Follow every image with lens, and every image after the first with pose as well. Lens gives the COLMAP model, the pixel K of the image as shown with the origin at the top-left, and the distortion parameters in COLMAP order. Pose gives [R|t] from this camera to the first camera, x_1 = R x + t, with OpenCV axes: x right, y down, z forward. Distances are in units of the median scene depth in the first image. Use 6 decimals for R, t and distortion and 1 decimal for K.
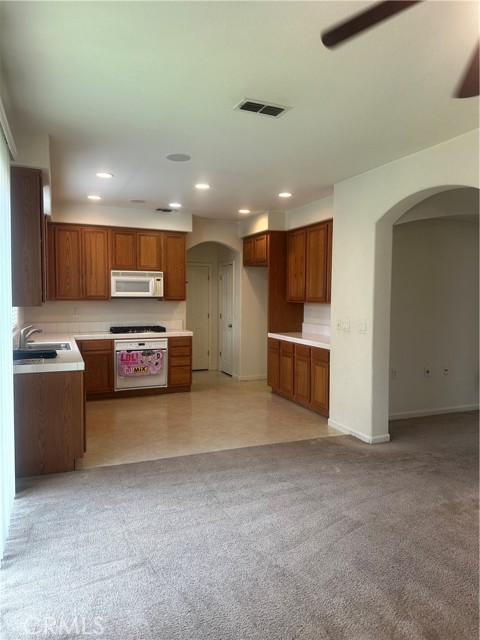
lens RADIAL K [[450.7, 0, 241.7], [0, 450.7, 320.3], [0, 0, 1]] dist [0.069115, -0.080159]
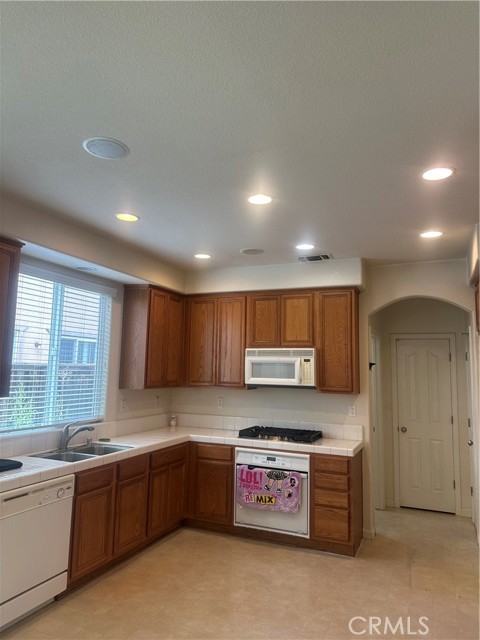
lens RADIAL K [[450.7, 0, 233.7], [0, 450.7, 307.3], [0, 0, 1]] dist [0.069115, -0.080159]
pose [[0.688433, -0.093890, -0.719197, 0.236127], [-0.056926, 0.981533, -0.182628, -0.039651], [0.723062, 0.166668, 0.670375, 0.473561]]
